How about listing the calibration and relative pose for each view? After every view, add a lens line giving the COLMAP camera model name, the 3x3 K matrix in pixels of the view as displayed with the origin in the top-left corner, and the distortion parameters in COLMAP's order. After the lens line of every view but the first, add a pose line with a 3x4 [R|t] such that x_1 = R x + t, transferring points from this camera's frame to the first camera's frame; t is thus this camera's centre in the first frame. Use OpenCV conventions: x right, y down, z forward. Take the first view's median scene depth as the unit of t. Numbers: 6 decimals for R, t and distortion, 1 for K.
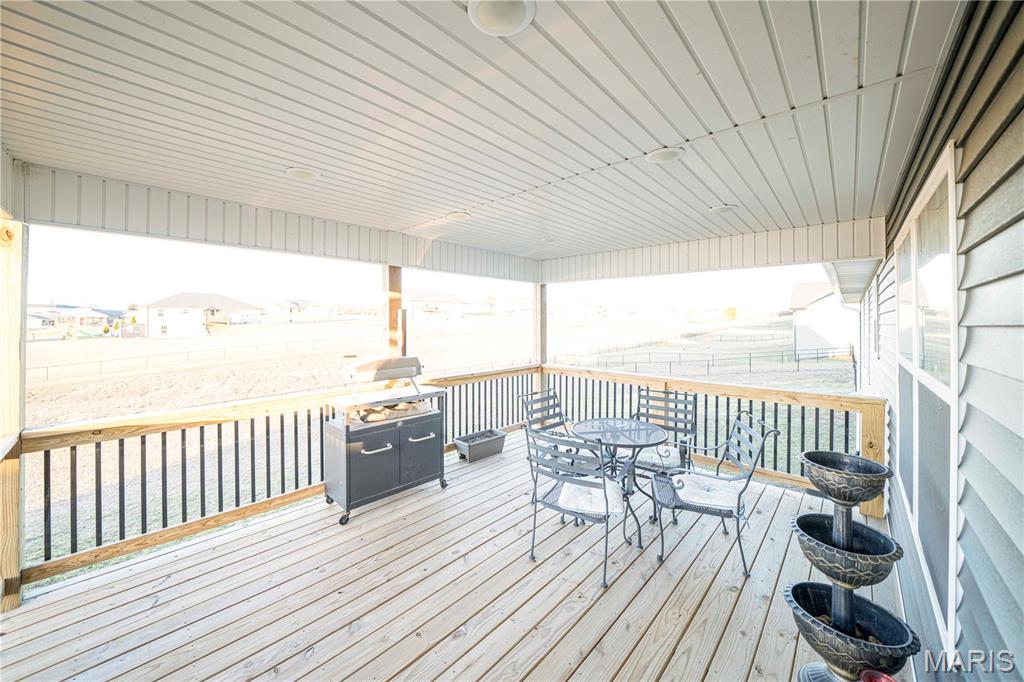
lens RADIAL K [[374.2, 0, 508.1], [0, 374.2, 325.3], [0, 0, 1]] dist [0.000312, 0.000079]
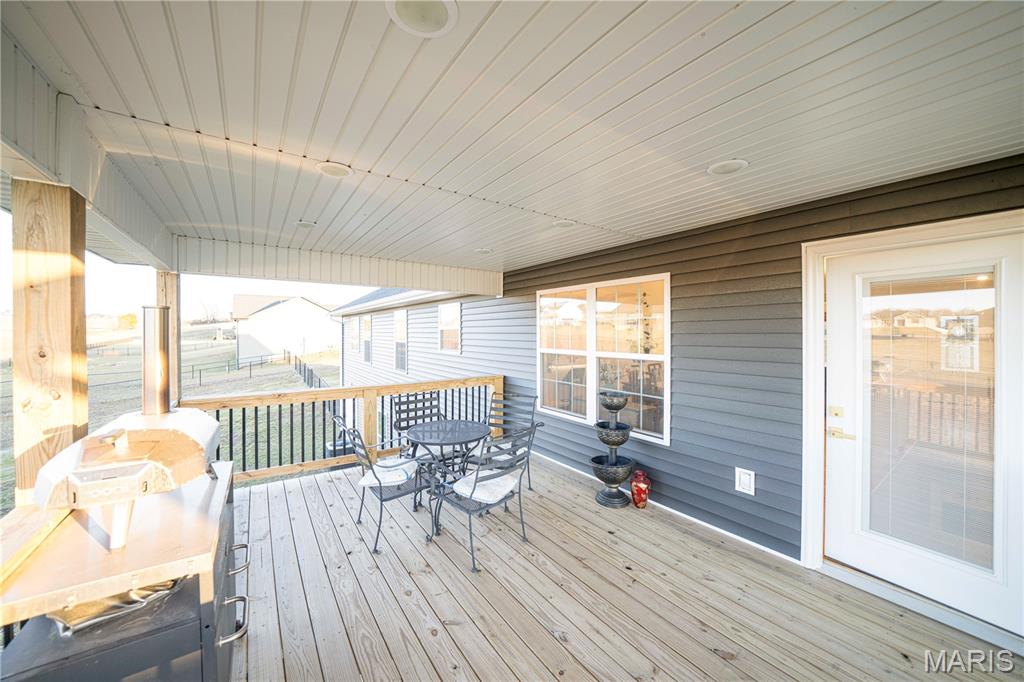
lens RADIAL K [[362.7, 0, 507.7], [0, 362.7, 338.9], [0, 0, 1]] dist [-0.021497, 0.000356]
pose [[0.201484, -0.015490, 0.979369, -0.607139], [0.004703, 0.999879, 0.014847, -0.005635], [-0.979481, 0.001614, 0.201532, 0.519734]]
